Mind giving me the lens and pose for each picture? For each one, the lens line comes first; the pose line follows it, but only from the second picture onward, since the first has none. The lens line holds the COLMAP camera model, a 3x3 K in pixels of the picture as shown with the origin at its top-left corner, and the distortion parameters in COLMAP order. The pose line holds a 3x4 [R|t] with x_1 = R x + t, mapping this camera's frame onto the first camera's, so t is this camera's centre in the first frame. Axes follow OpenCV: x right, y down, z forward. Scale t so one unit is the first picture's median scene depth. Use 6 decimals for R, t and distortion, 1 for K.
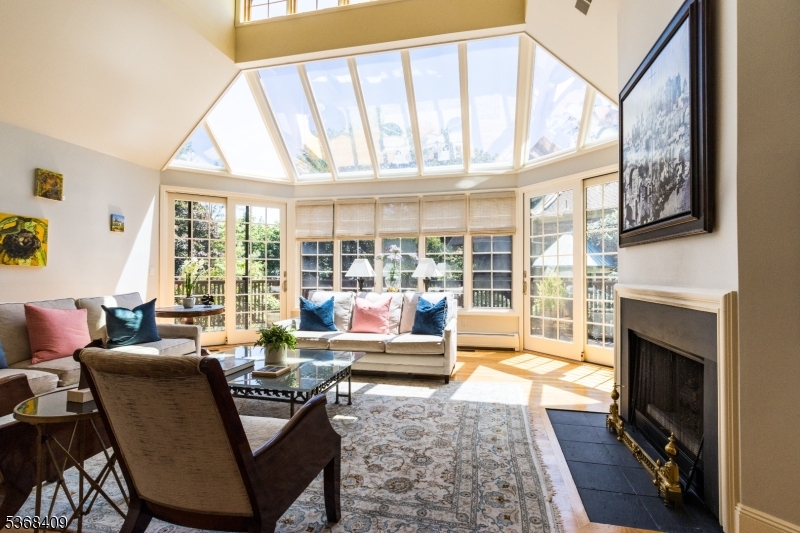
lens RADIAL K [[367.3, 0, 399.1], [0, 367.3, 273.7], [0, 0, 1]] dist [0.002445, 0.000297]
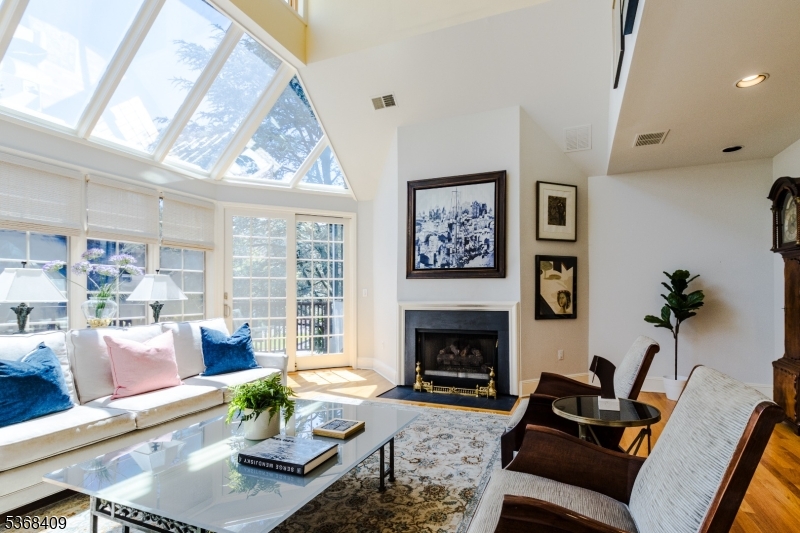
lens RADIAL K [[387.3, 0, 426.2], [0, 387.3, 291.5], [0, 0, 1]] dist [-0.002178, -0.000251]
pose [[0.142952, 0.006056, 0.989711, -0.557259], [0.002363, 0.999976, -0.006460, -0.002354], [-0.989727, 0.003262, 0.142934, 0.363157]]
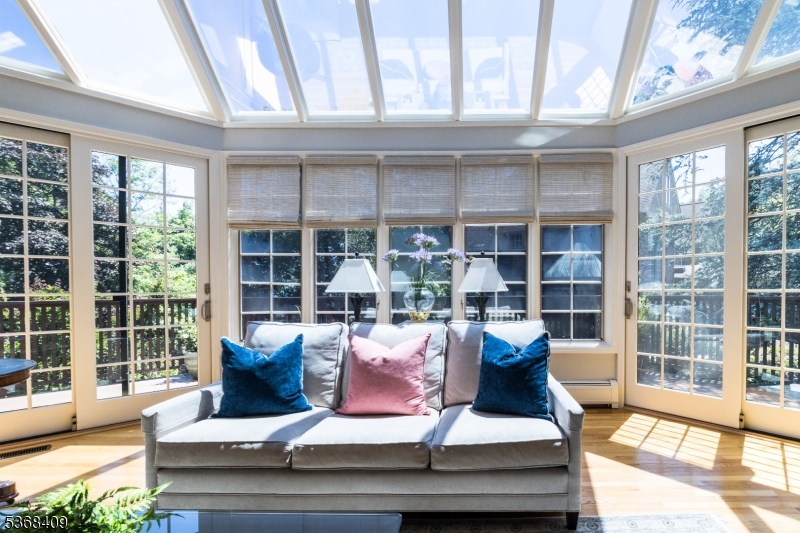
lens RADIAL K [[404.9, 0, 475.3], [0, 404.9, 288.4], [0, 0, 1]] dist [-0.000598, -0.000742]
pose [[0.974204, -0.006433, 0.225579, -0.068430], [0.005695, 0.999976, 0.003923, 0.000790], [-0.225599, -0.002538, 0.974217, 0.389674]]
